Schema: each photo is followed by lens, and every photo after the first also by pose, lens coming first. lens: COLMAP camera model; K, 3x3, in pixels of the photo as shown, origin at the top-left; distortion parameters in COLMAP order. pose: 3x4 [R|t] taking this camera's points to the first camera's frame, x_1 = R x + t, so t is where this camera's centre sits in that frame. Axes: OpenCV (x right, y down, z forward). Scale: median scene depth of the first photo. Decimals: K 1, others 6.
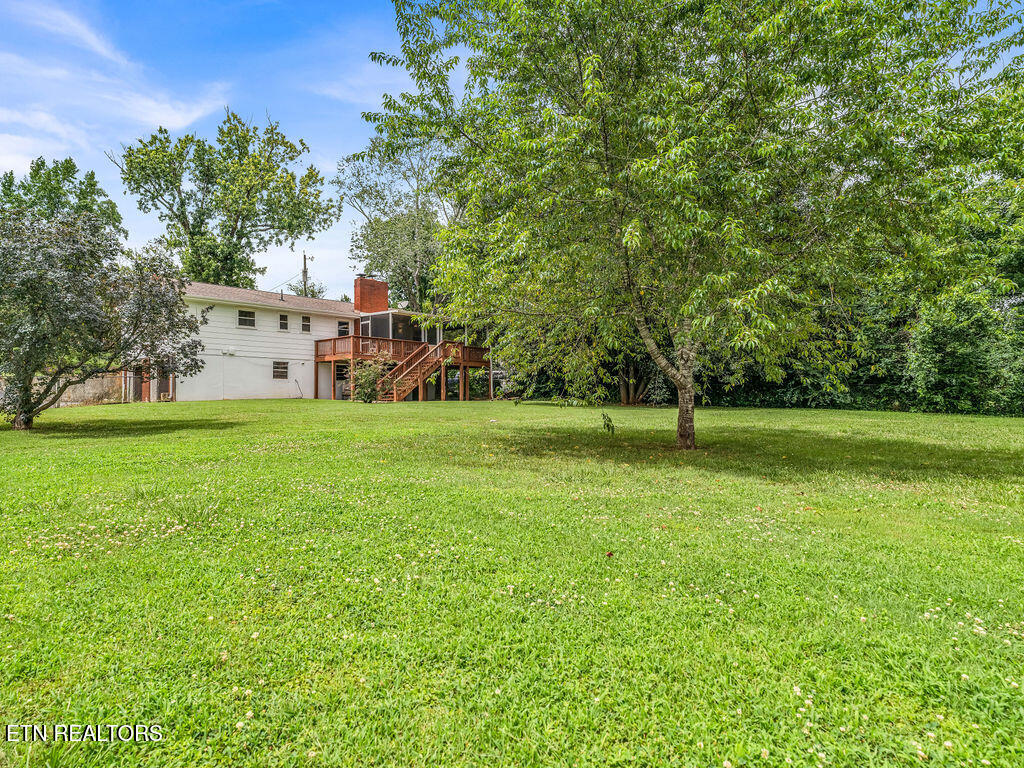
lens RADIAL K [[552.1, 0, 512.0], [0, 552.1, 384.0], [0, 0, 1]] dist [0.000456, 0.000291]
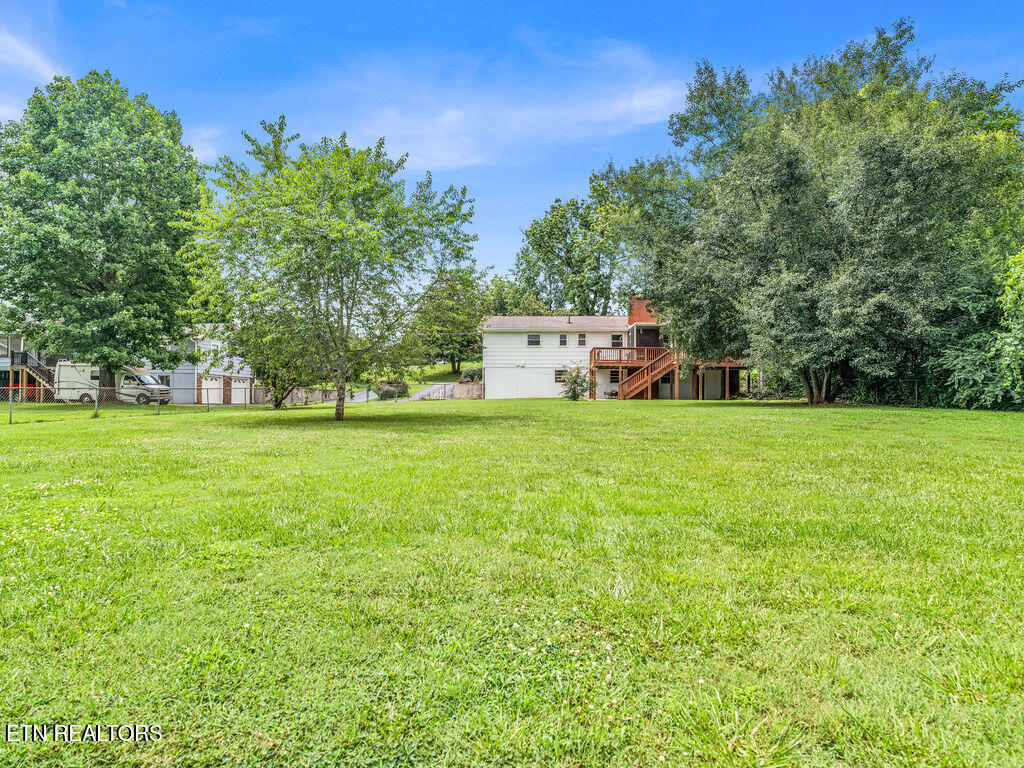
lens RADIAL K [[552.1, 0, 512.0], [0, 552.1, 384.0], [0, 0, 1]] dist [0.000456, 0.000291]
pose [[0.658460, -0.014937, -0.752467, 0.510819], [0.014544, 0.999869, -0.007121, 0.001897], [0.752475, -0.006255, 0.658591, 0.030079]]
